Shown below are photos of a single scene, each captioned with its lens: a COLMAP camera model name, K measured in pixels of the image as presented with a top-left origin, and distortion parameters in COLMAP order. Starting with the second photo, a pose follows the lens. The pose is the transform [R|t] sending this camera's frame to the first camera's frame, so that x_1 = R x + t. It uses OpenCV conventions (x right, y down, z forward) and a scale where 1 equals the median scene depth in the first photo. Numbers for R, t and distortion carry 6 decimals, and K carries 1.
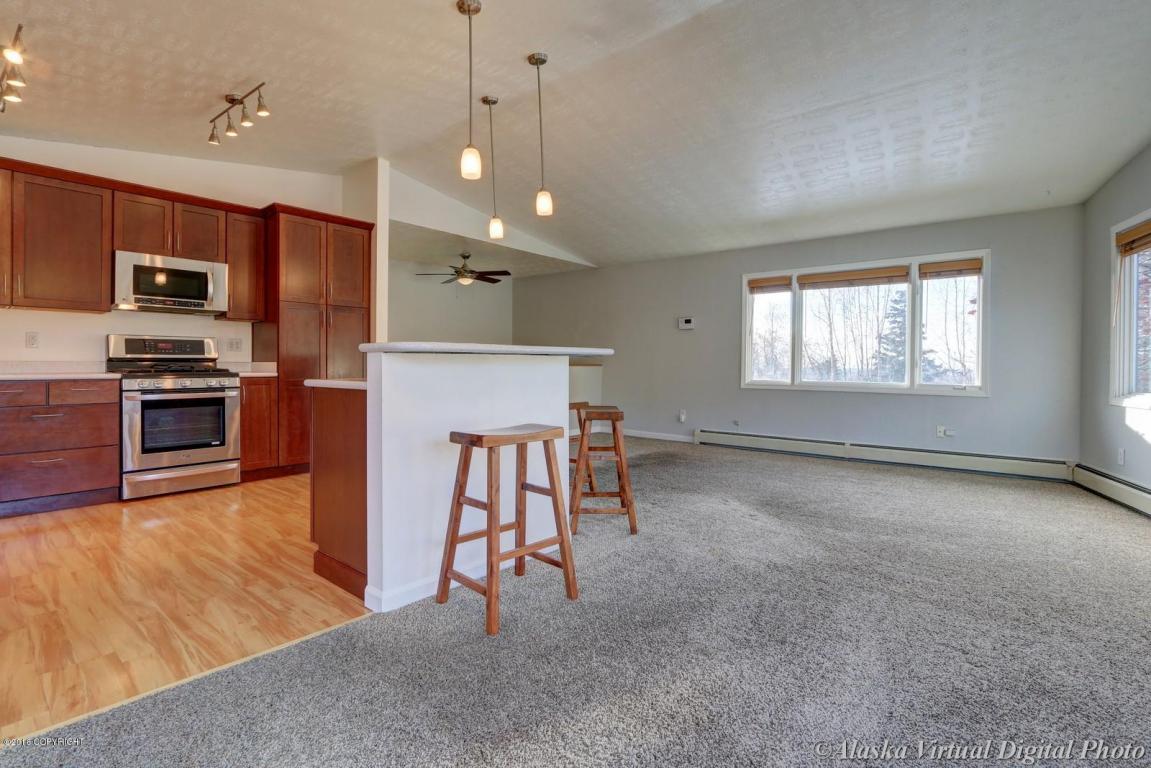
lens RADIAL K [[552.4, 0, 558.9], [0, 552.4, 363.3], [0, 0, 1]] dist [-0.002336, -0.000226]
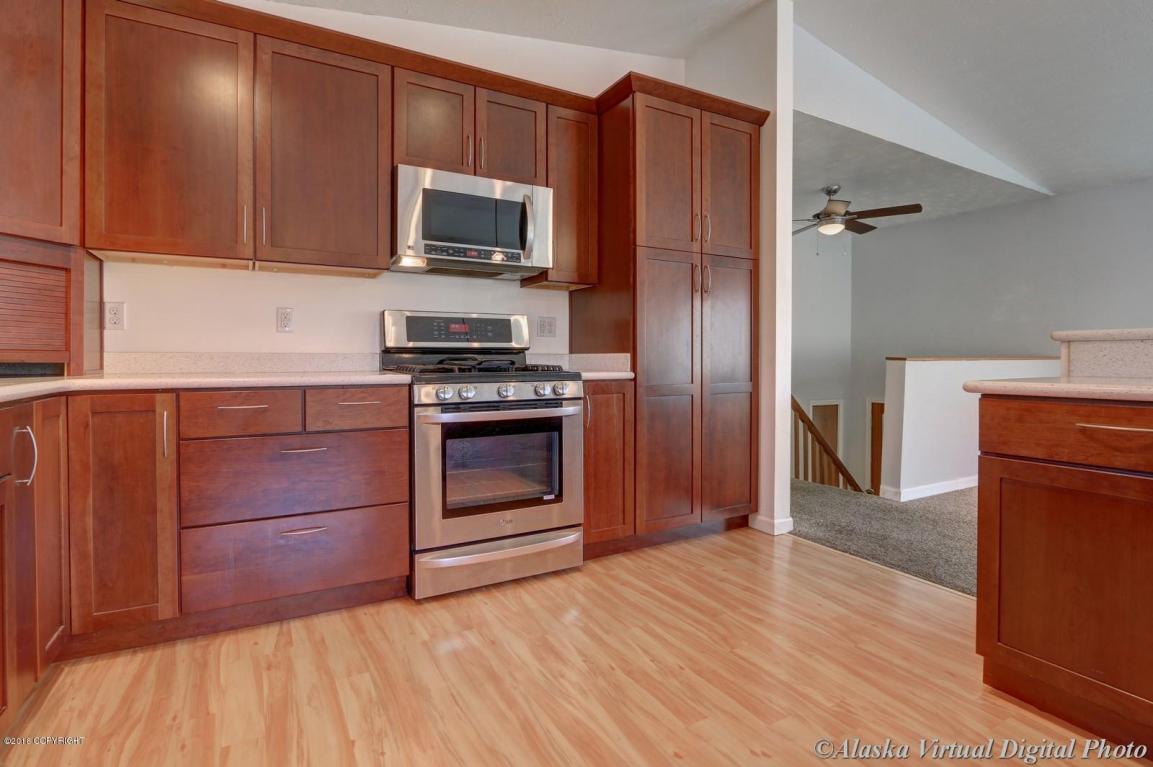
lens RADIAL K [[560.6, 0, 581.4], [0, 560.6, 356.9], [0, 0, 1]] dist [0.001902, 0.000340]
pose [[0.956806, -0.002493, -0.290716, -0.409694], [0.002871, 0.999995, 0.000874, 0.000718], [0.290712, -0.001671, 0.956809, 0.447326]]
